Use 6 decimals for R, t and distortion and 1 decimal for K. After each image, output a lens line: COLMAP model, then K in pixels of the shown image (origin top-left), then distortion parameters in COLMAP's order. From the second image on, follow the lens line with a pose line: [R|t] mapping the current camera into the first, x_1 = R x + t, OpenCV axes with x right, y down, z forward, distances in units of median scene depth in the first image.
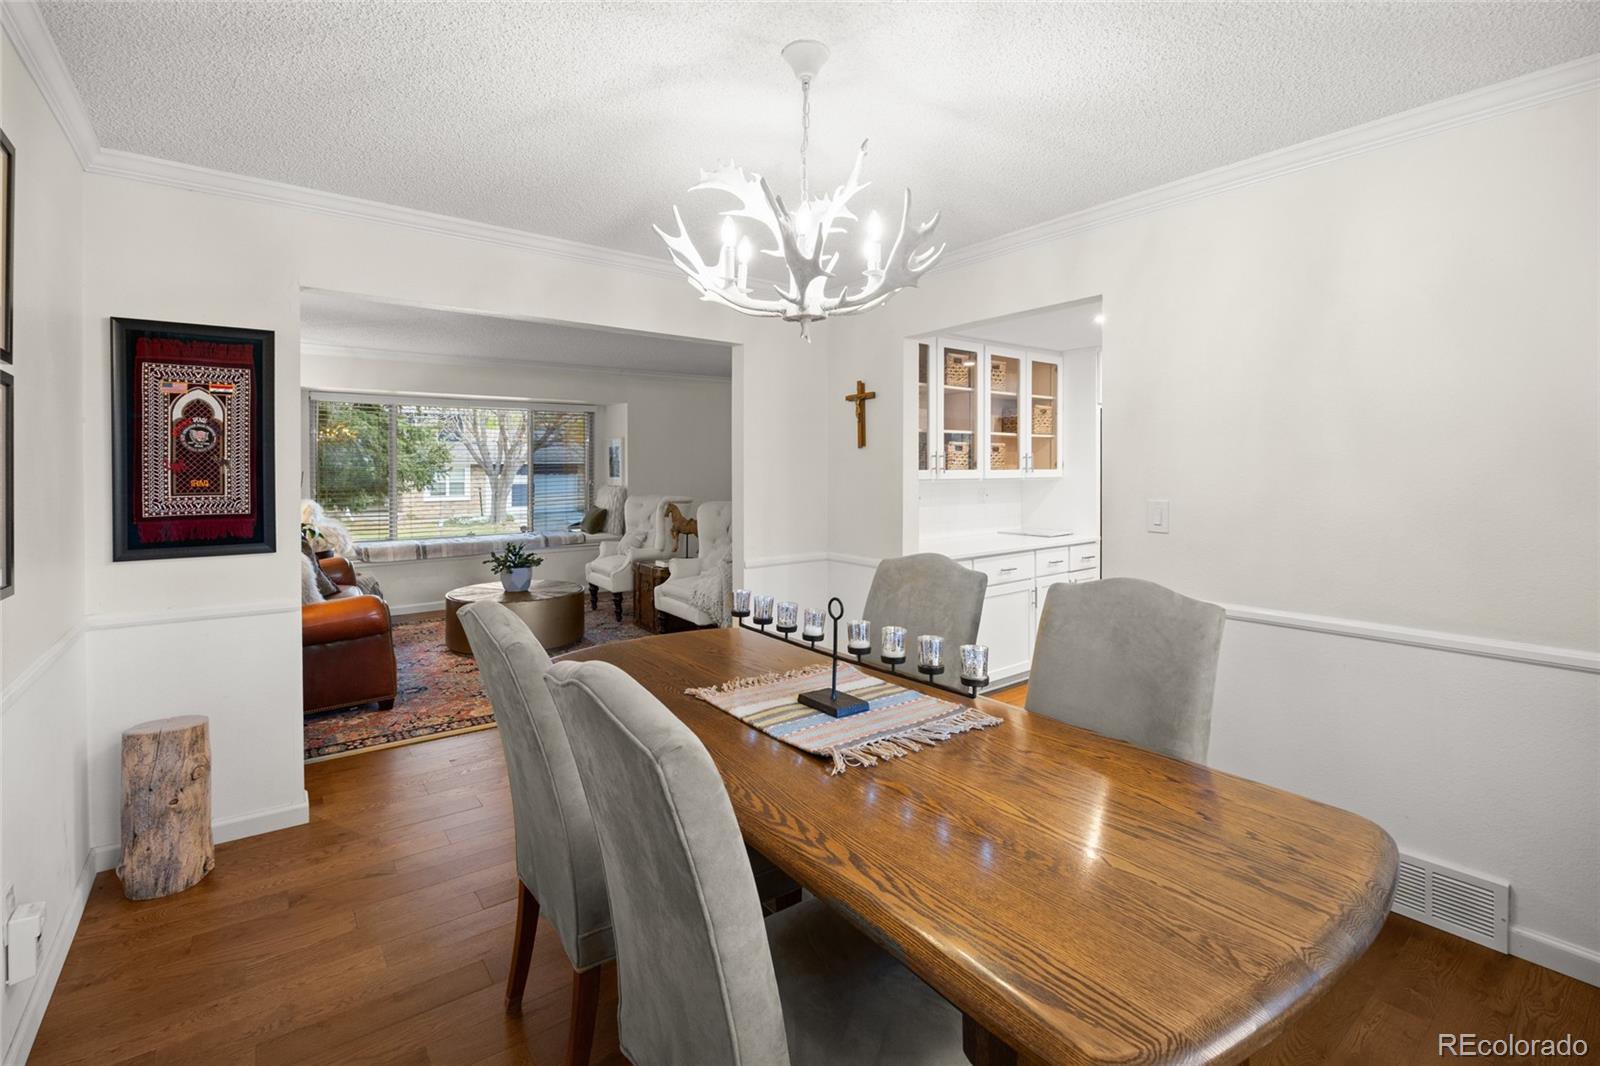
lens RADIAL K [[695.9, 0, 798.2], [0, 695.9, 472.4], [0, 0, 1]] dist [-0.022641, 0.003171]
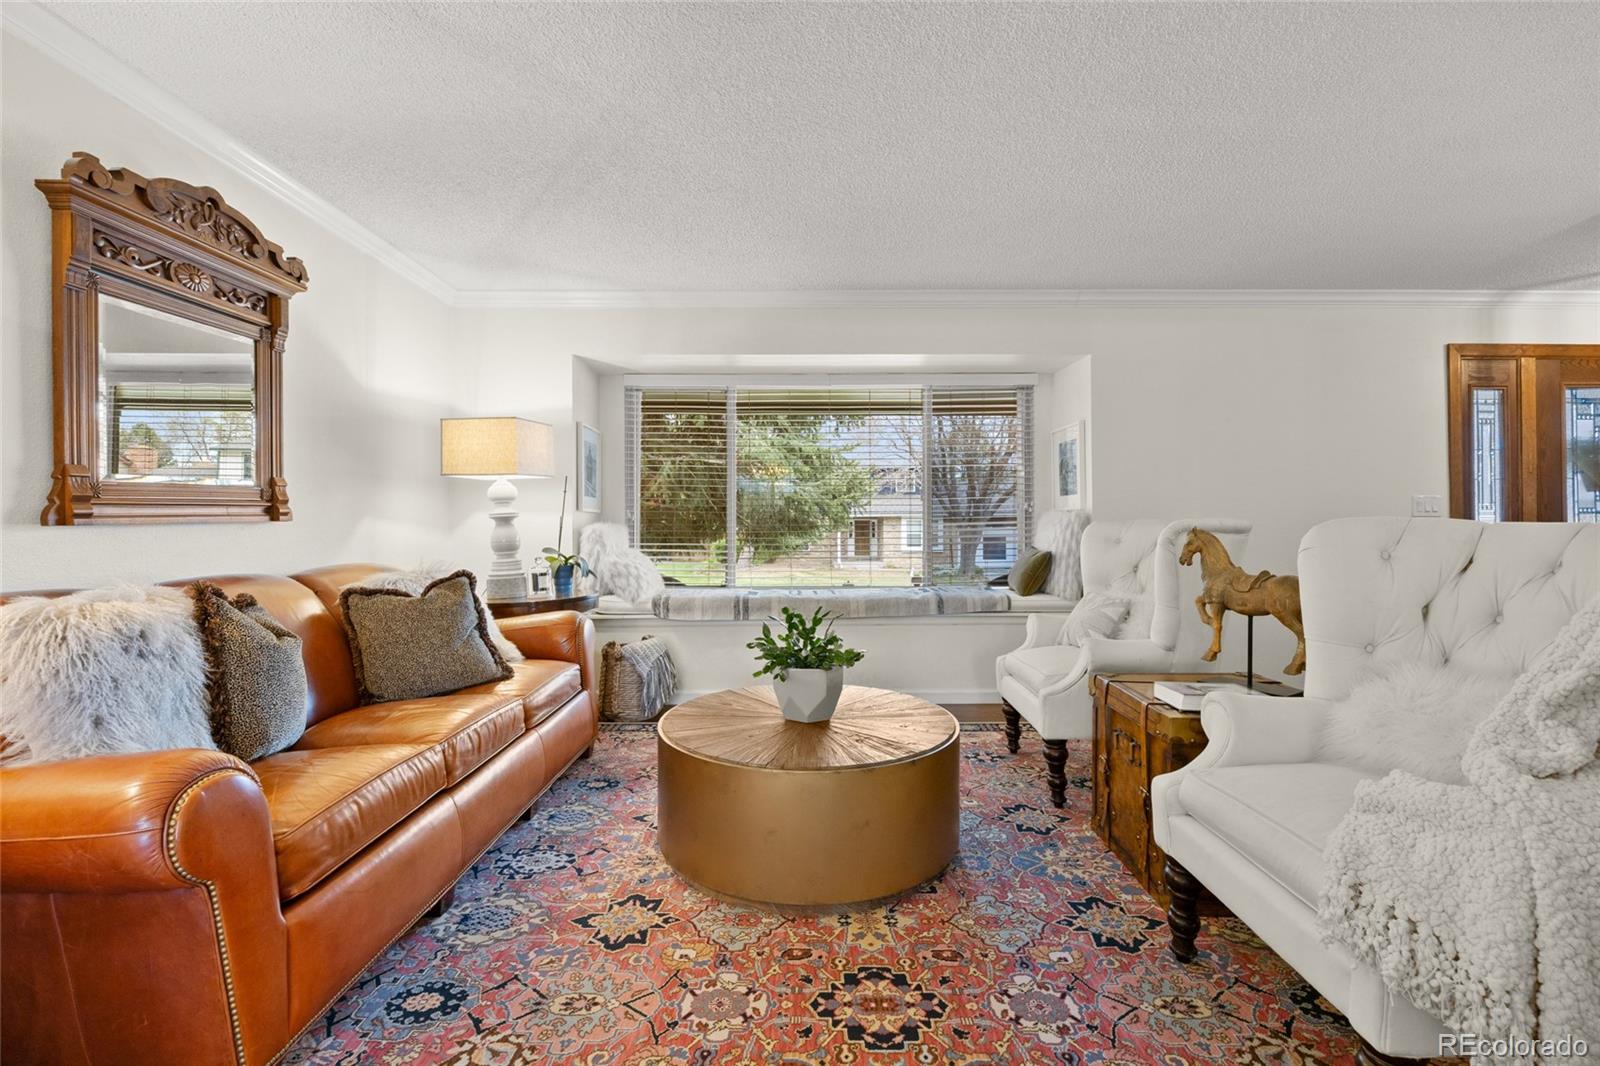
lens RADIAL K [[695.9, 0, 799.8], [0, 695.9, 520.4], [0, 0, 1]] dist [-0.022641, 0.003171]
pose [[0.787677, -0.003157, -0.616080, -0.123320], [-0.004320, 0.999934, -0.010648, 0.044934], [0.616073, 0.011049, 0.787612, 0.576236]]
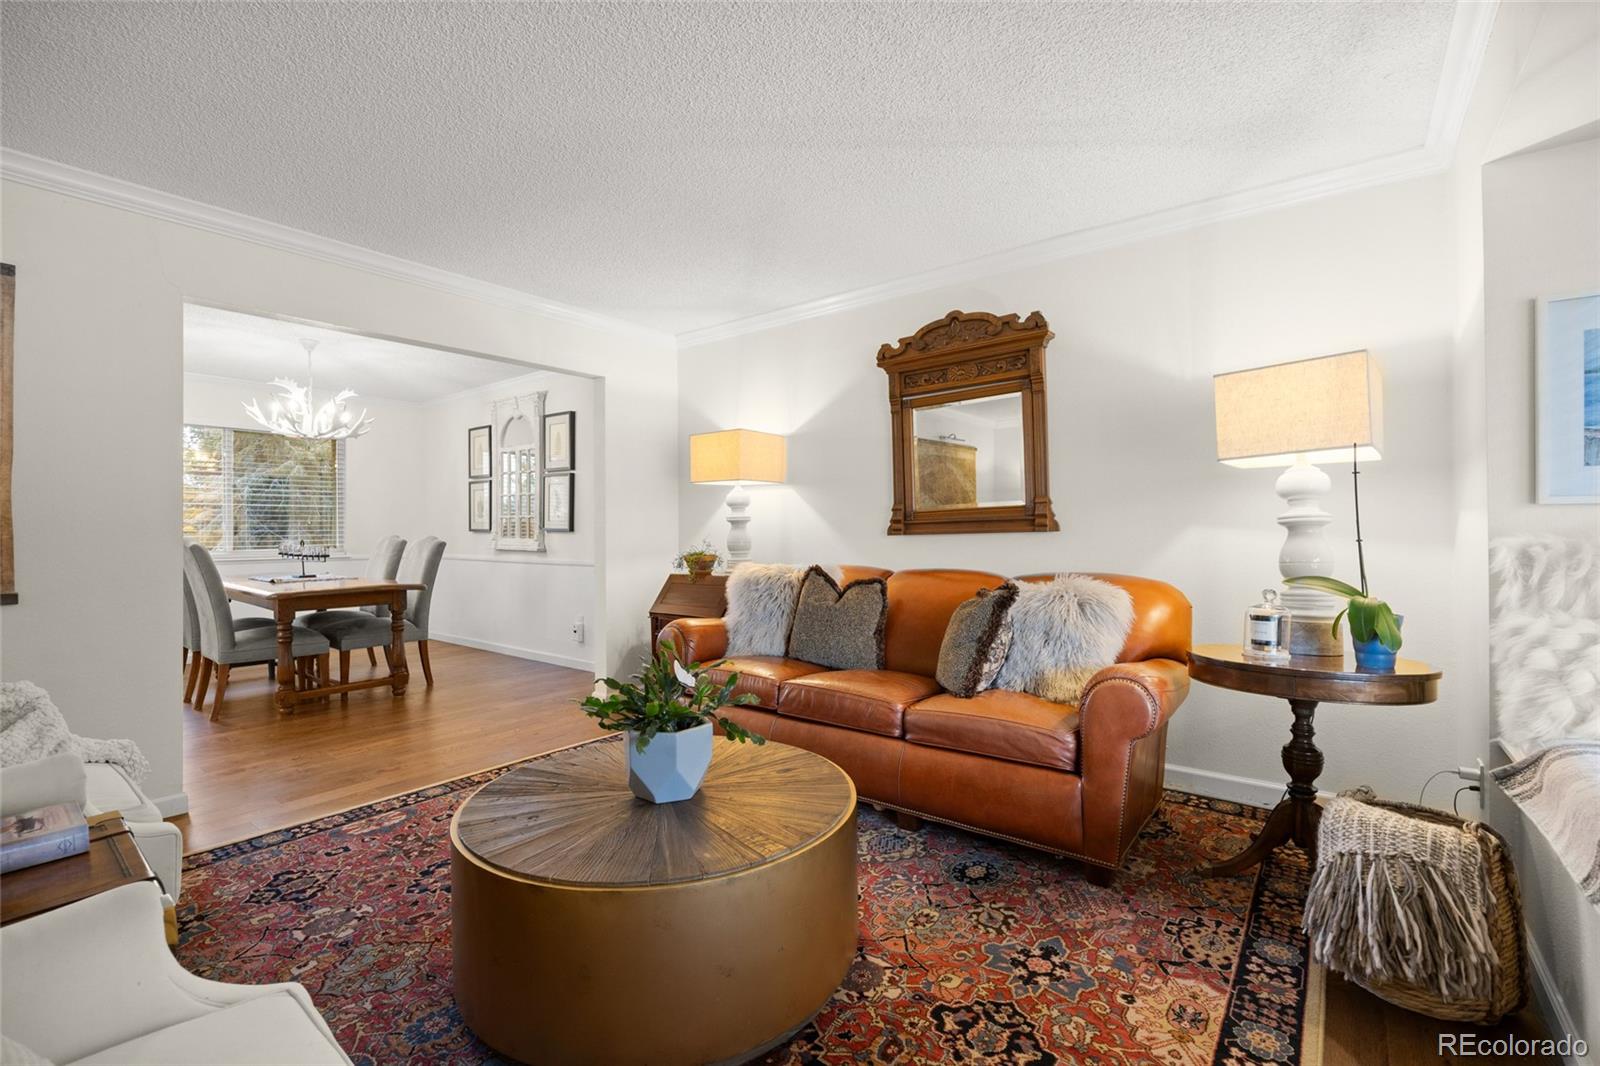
lens RADIAL K [[695.9, 0, 813.5], [0, 695.9, 530.9], [0, 0, 1]] dist [-0.022641, 0.003171]
pose [[-0.965700, 0.006067, -0.259591, -0.344056], [0.004336, 0.999964, 0.007241, 0.036541], [0.259626, 0.005867, -0.965692, 1.190709]]
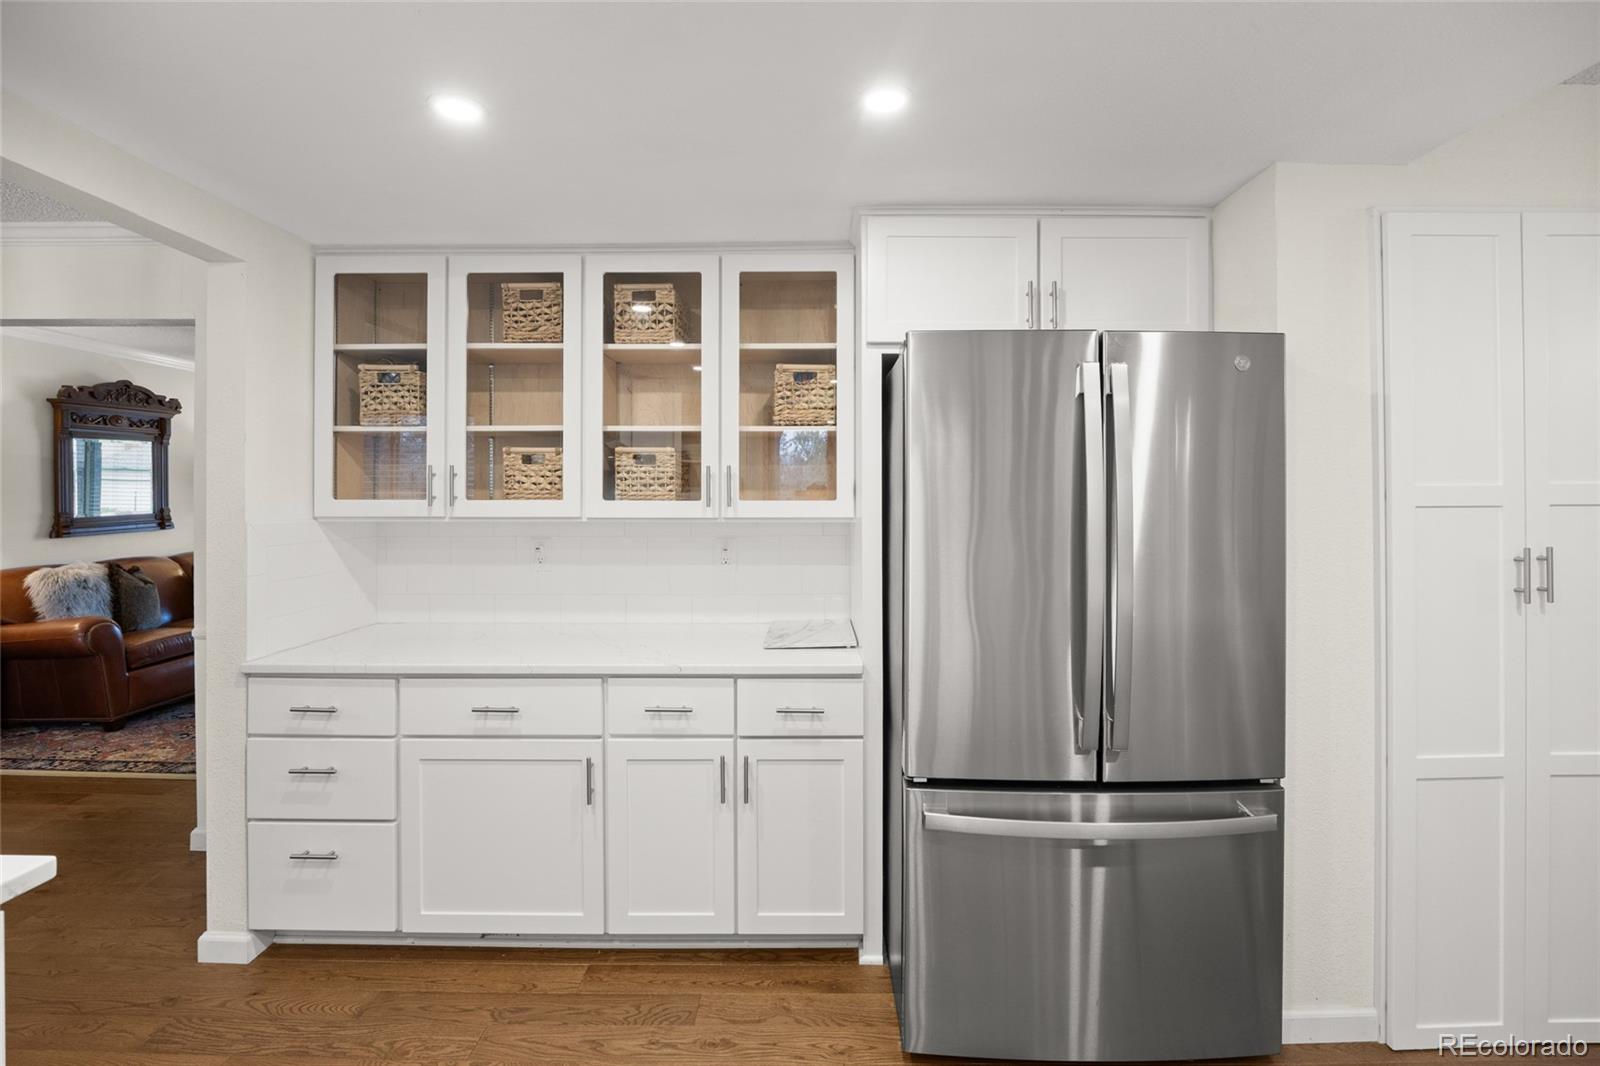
lens RADIAL K [[695.9, 0, 801.9], [0, 695.9, 487.3], [0, 0, 1]] dist [-0.022641, 0.003171]
pose [[0.786684, -0.002972, -0.617349, 0.534564], [-0.005945, 0.999906, -0.012390, -0.006053], [0.617328, 0.013418, 0.786592, 0.528702]]
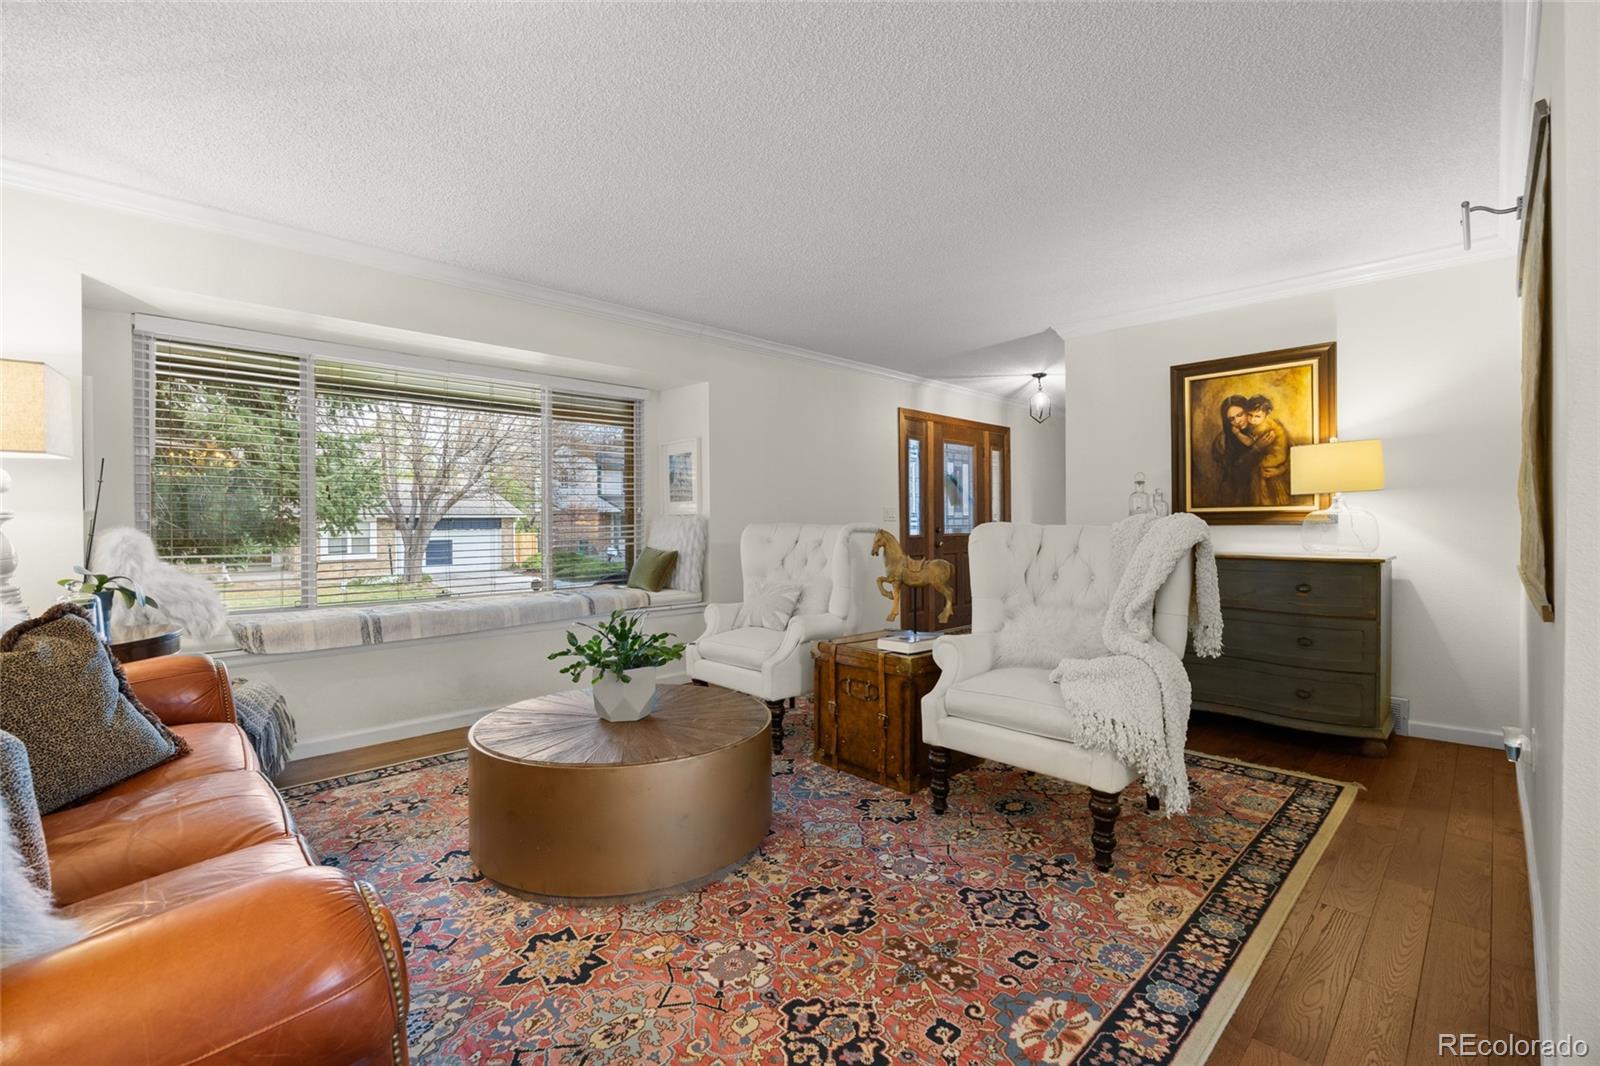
lens RADIAL K [[695.9, 0, 805.2], [0, 695.9, 529.4], [0, 0, 1]] dist [-0.022641, 0.003171]
pose [[0.992513, -0.004235, 0.122064, -0.305774], [0.004409, 0.999990, -0.001159, 0.044492], [-0.122058, 0.001688, 0.992522, 0.479229]]
